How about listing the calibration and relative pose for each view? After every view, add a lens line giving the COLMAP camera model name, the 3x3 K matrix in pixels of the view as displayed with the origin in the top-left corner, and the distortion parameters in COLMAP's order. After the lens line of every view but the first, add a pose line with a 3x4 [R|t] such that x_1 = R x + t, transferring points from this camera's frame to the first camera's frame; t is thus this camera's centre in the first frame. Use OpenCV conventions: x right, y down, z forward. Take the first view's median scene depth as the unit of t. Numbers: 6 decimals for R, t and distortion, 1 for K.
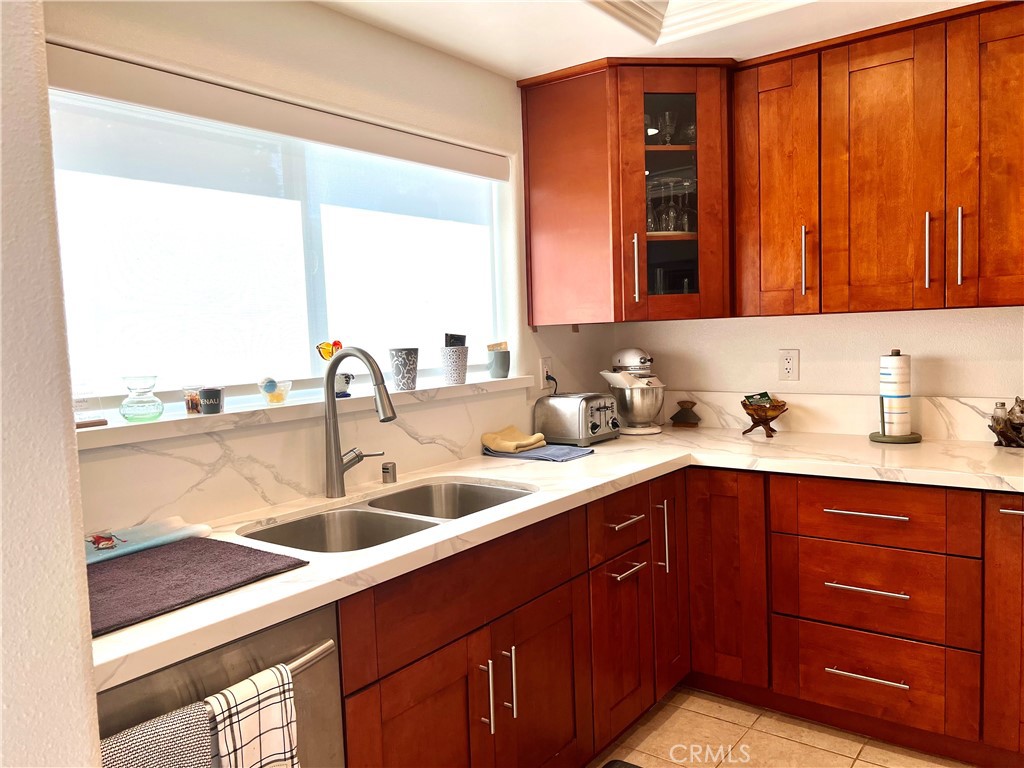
lens RADIAL K [[768.9, 0, 512.3], [0, 768.9, 388.6], [0, 0, 1]] dist [0.056665, -0.068560]
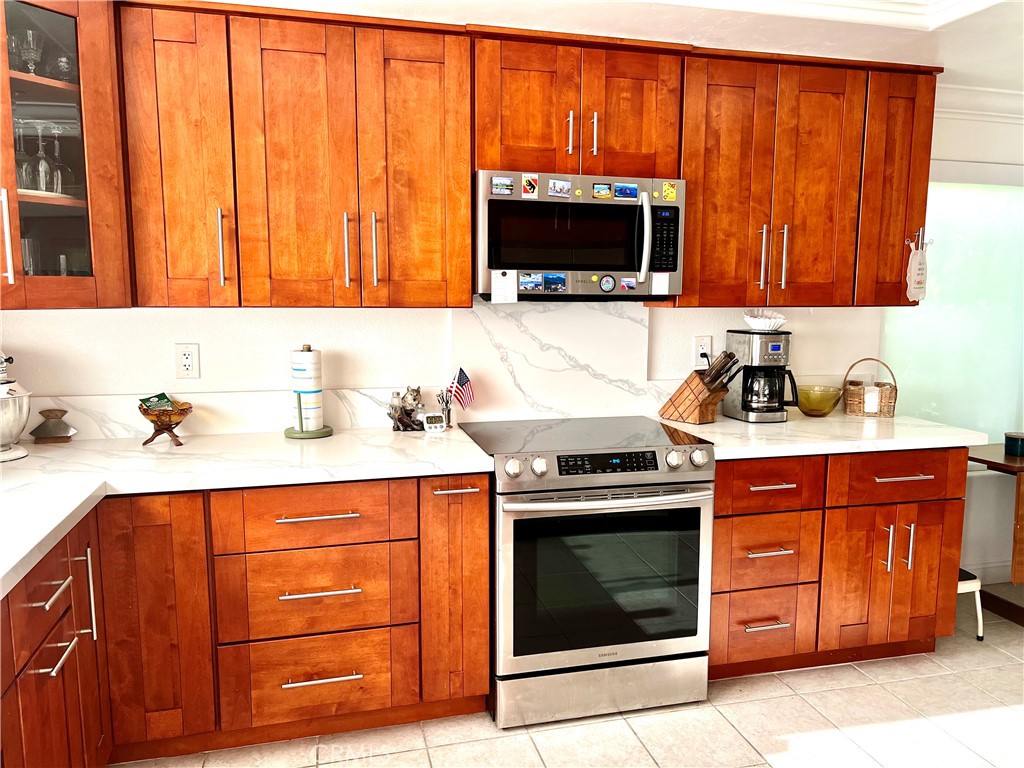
lens RADIAL K [[768.9, 0, 512.3], [0, 768.9, 388.6], [0, 0, 1]] dist [0.056665, -0.068560]
pose [[0.614834, -0.062591, 0.786169, -0.136629], [0.033529, 0.998019, 0.053236, -0.040072], [-0.787944, -0.006372, 0.615714, 0.187378]]
